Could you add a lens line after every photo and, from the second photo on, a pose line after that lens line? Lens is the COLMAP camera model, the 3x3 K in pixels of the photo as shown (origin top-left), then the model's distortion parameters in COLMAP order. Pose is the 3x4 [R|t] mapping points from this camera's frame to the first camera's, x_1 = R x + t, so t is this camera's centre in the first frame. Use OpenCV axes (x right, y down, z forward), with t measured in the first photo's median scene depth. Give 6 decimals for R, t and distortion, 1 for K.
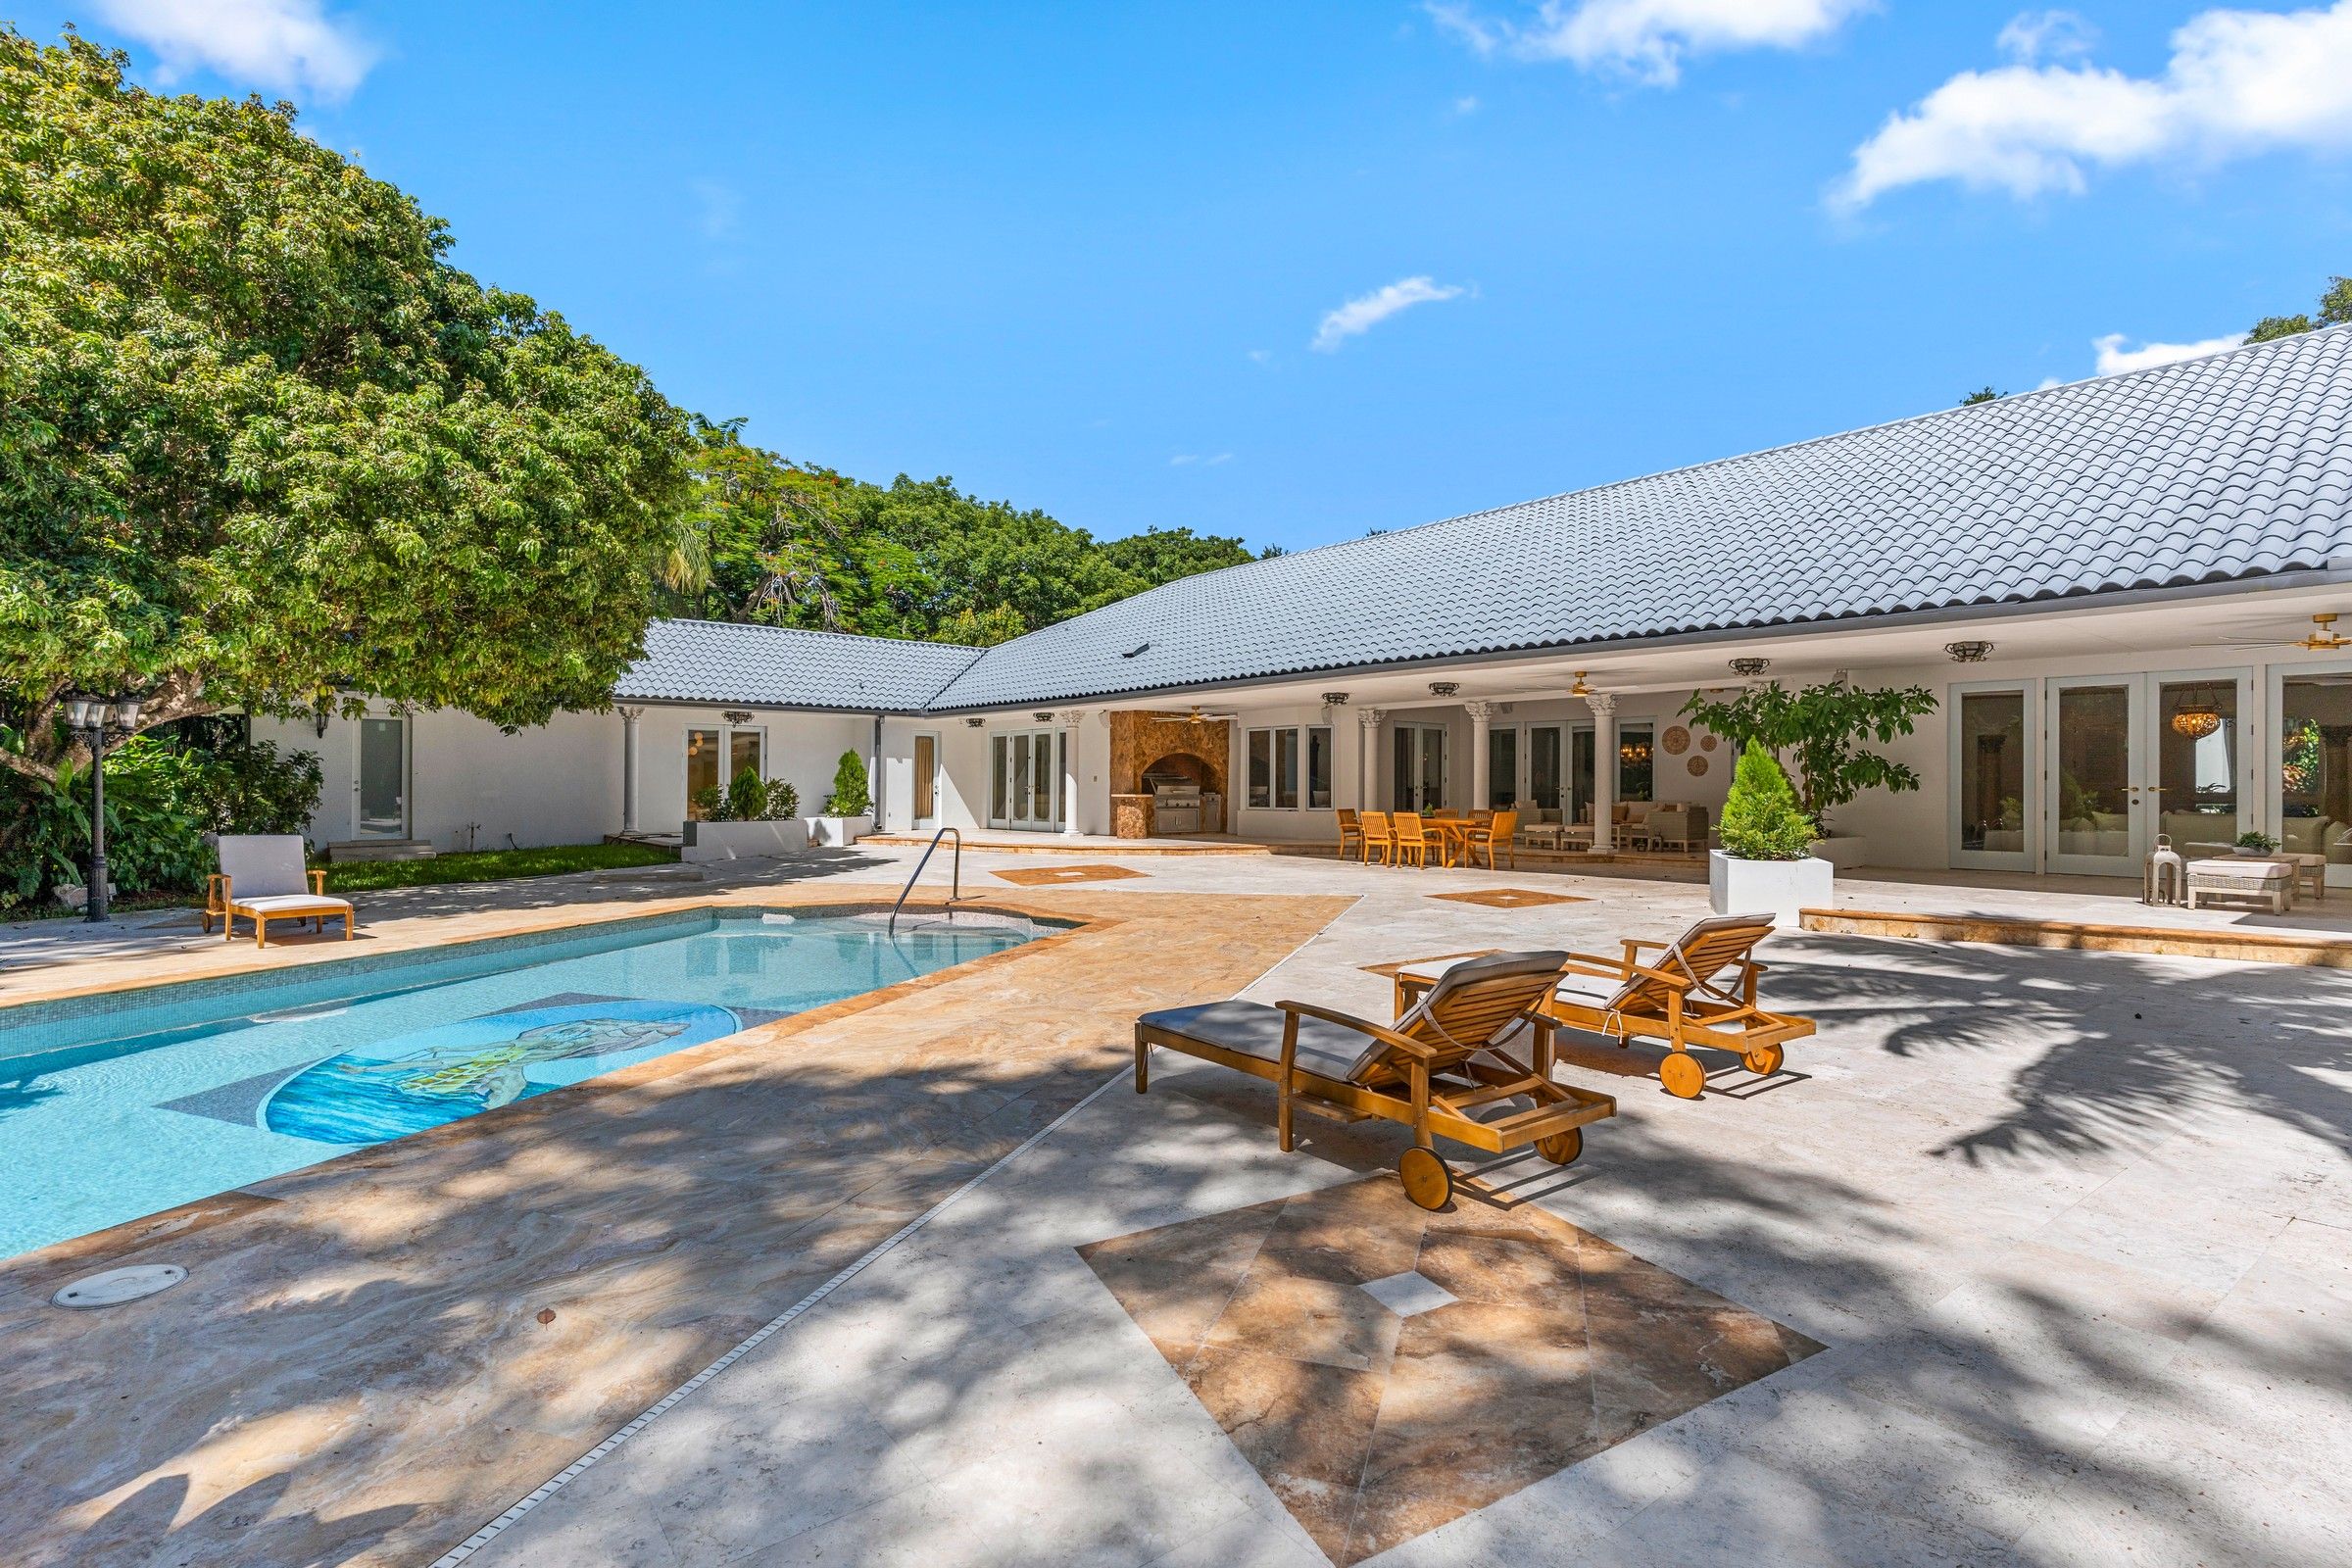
lens RADIAL K [[1136.1, 0, 1167.1], [0, 1136.1, 774.3], [0, 0, 1]] dist [-0.002951, -0.000225]
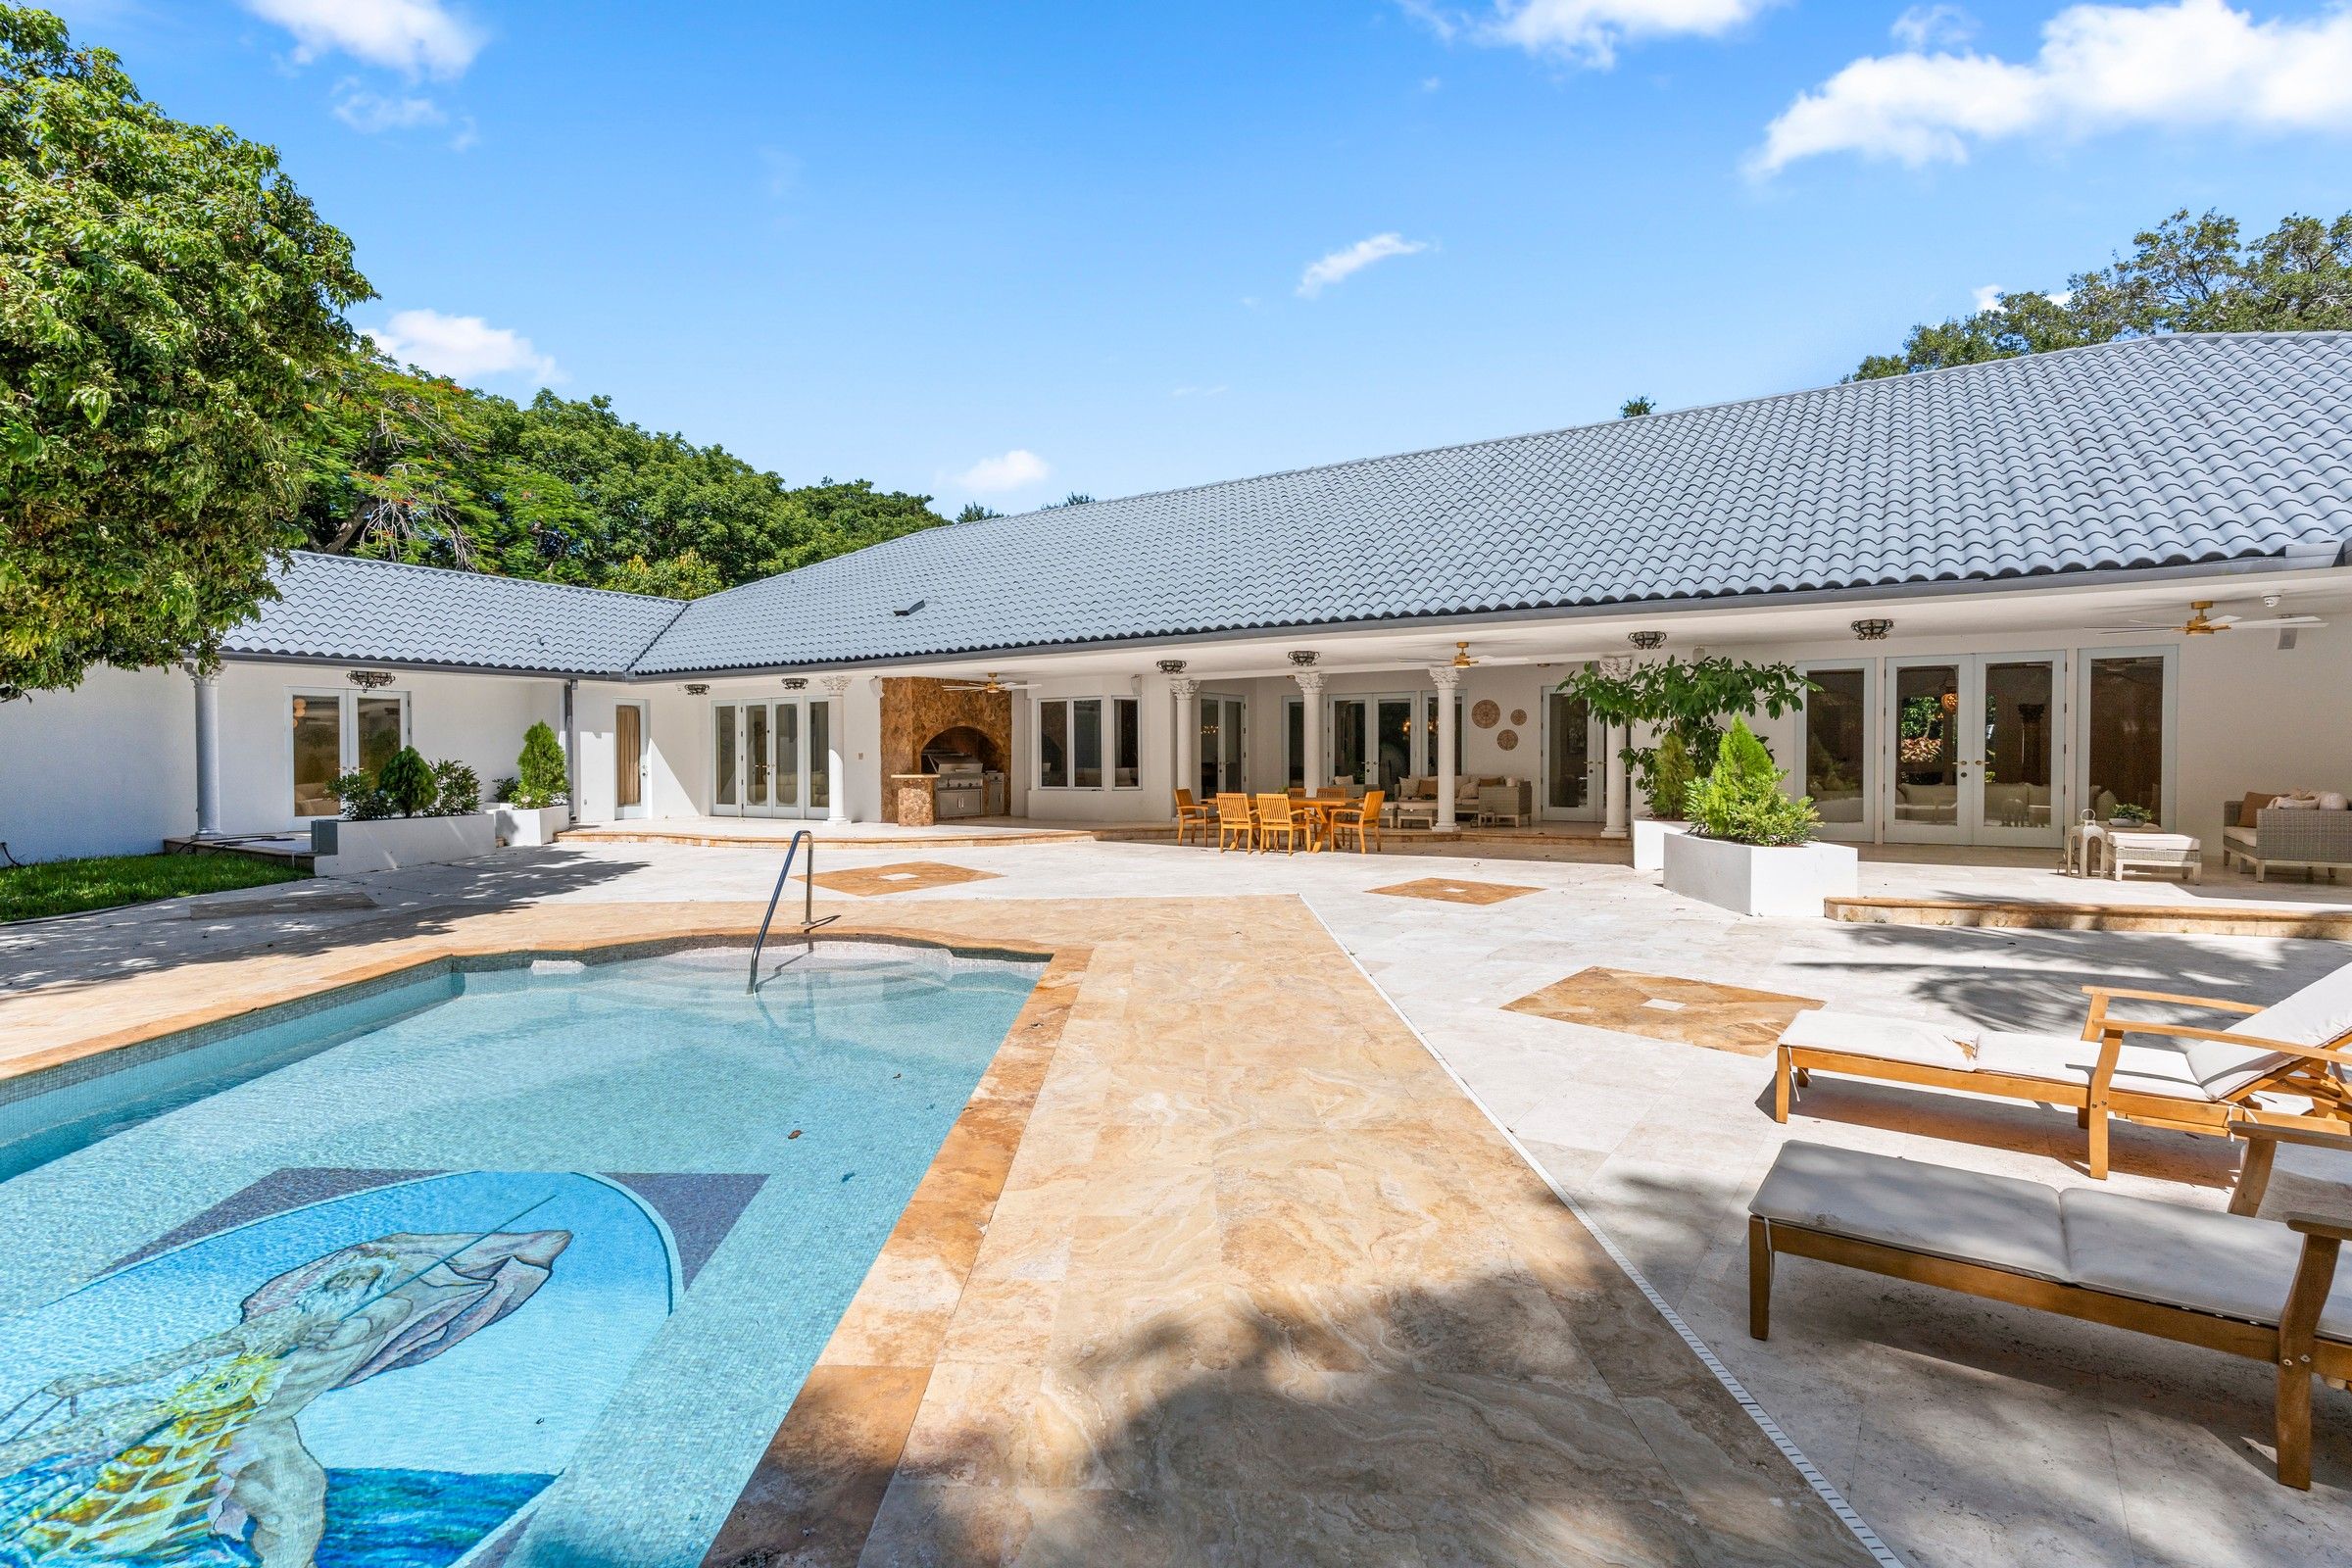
lens RADIAL K [[1124.4, 0, 1169.8], [0, 1124.4, 781.0], [0, 0, 1]] dist [-0.000161, 0.000364]
pose [[0.951613, -0.014790, 0.306941, -0.105020], [0.004644, 0.999419, 0.033760, -0.005154], [-0.307262, -0.030701, 0.951129, 0.122070]]
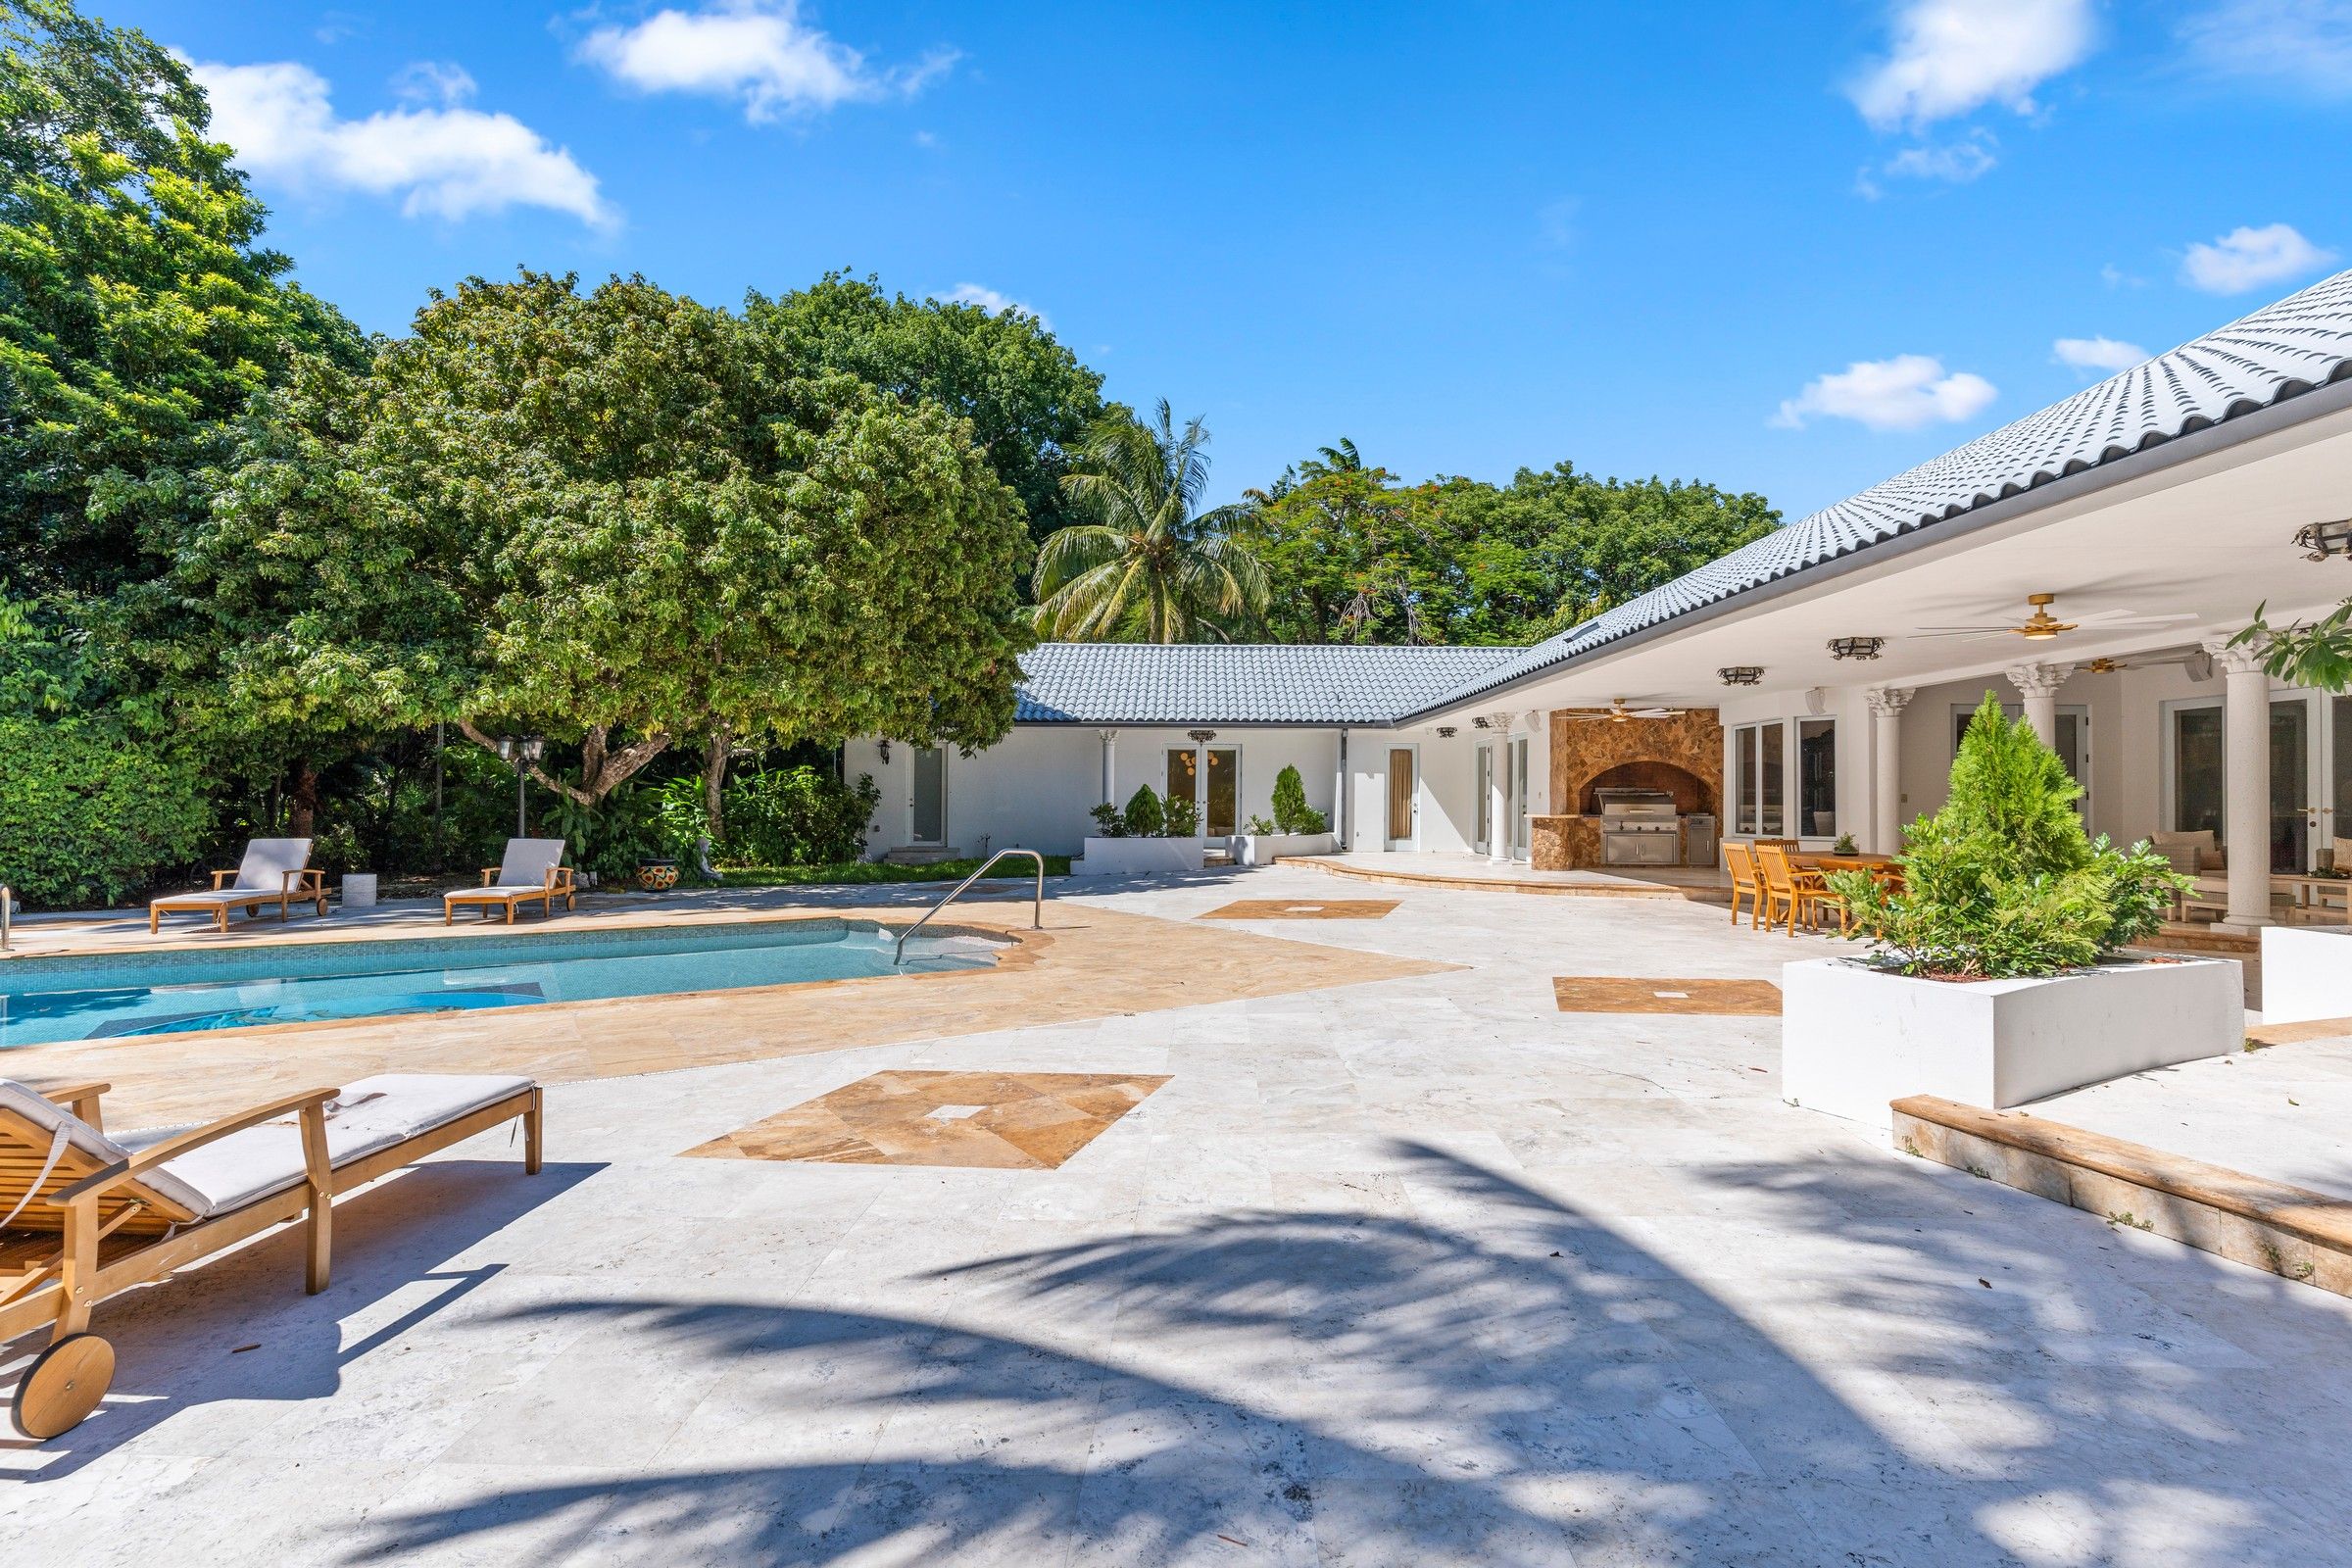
lens RADIAL K [[1124.4, 0, 1169.8], [0, 1124.4, 781.0], [0, 0, 1]] dist [-0.000161, 0.000364]
pose [[0.762951, -0.010789, -0.646366, 0.263475], [0.004118, 0.999922, -0.011829, 0.002284], [0.646443, 0.006363, 0.762936, 0.216403]]
